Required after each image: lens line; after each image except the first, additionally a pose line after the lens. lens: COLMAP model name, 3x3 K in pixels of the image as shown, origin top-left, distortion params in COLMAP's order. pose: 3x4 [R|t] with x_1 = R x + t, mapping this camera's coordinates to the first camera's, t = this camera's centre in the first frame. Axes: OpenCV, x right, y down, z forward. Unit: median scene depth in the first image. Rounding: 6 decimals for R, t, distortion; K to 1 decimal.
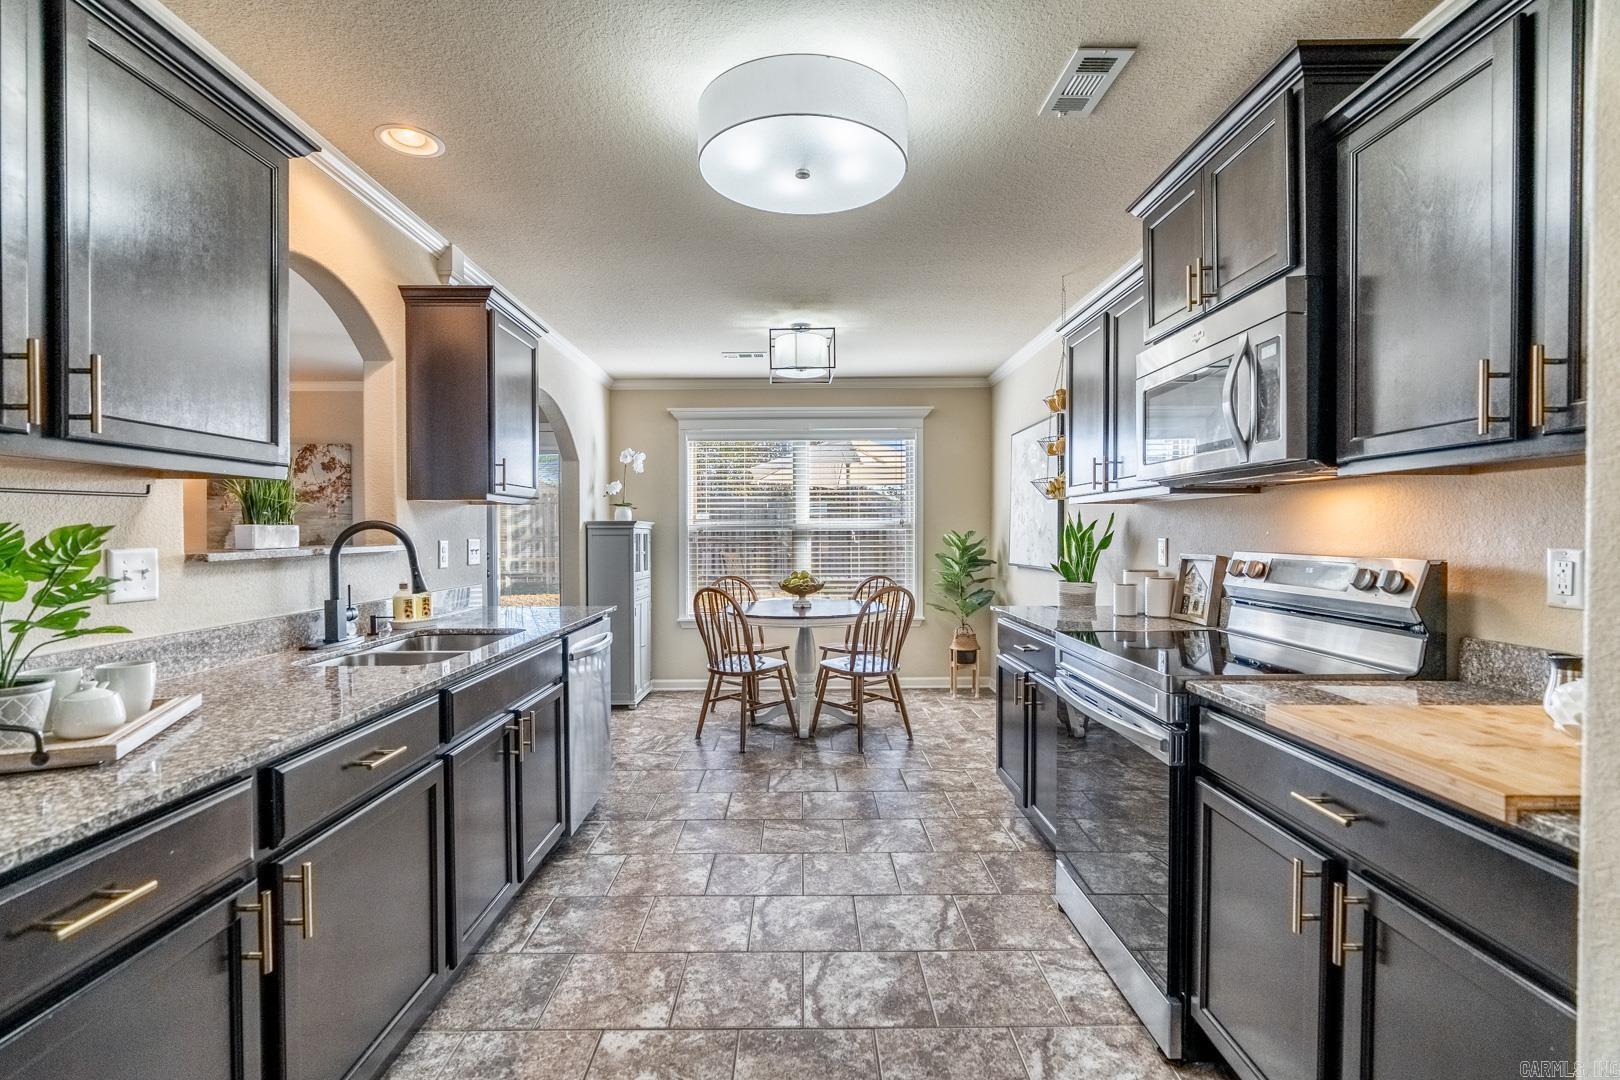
lens RADIAL K [[737.9, 0, 802.7], [0, 737.9, 541.0], [0, 0, 1]] dist [-0.015750, 0.000021]
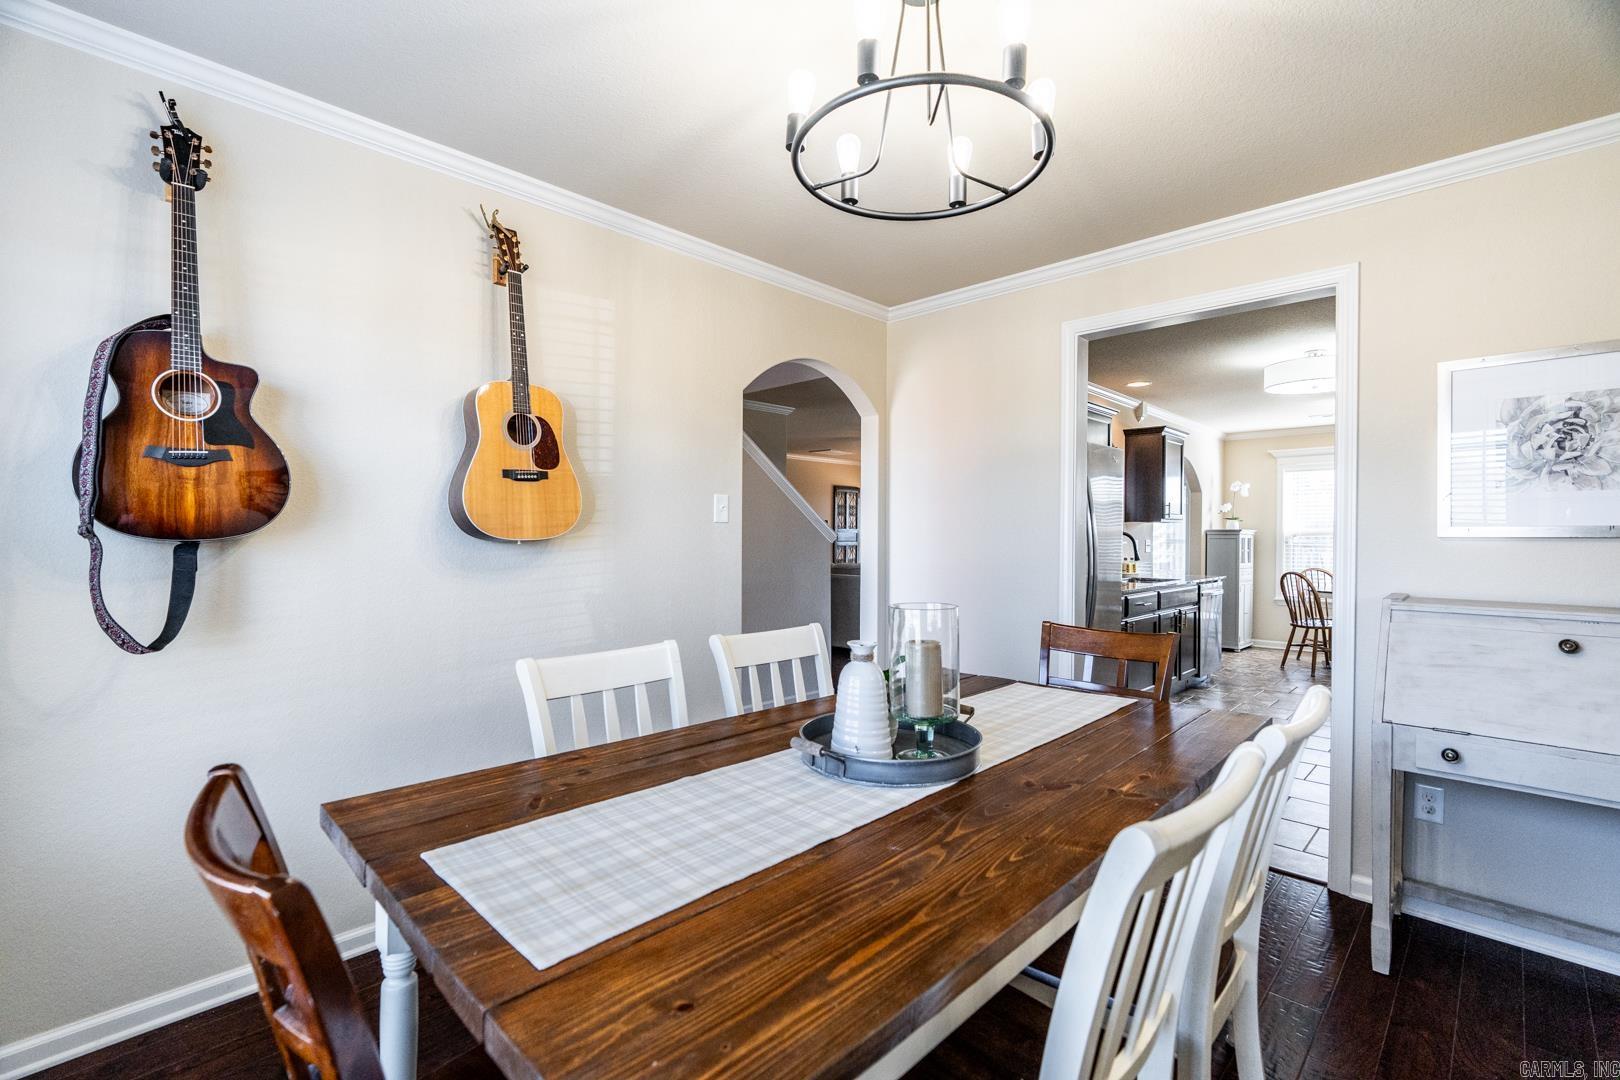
lens RADIAL K [[737.9, 0, 802.7], [0, 737.9, 541.0], [0, 0, 1]] dist [-0.015750, 0.000021]
pose [[0.713982, 0.010953, -0.700079, 0.192816], [-0.014315, 0.999897, 0.001044, 0.008112], [0.700018, 0.009276, 0.714065, -0.735680]]
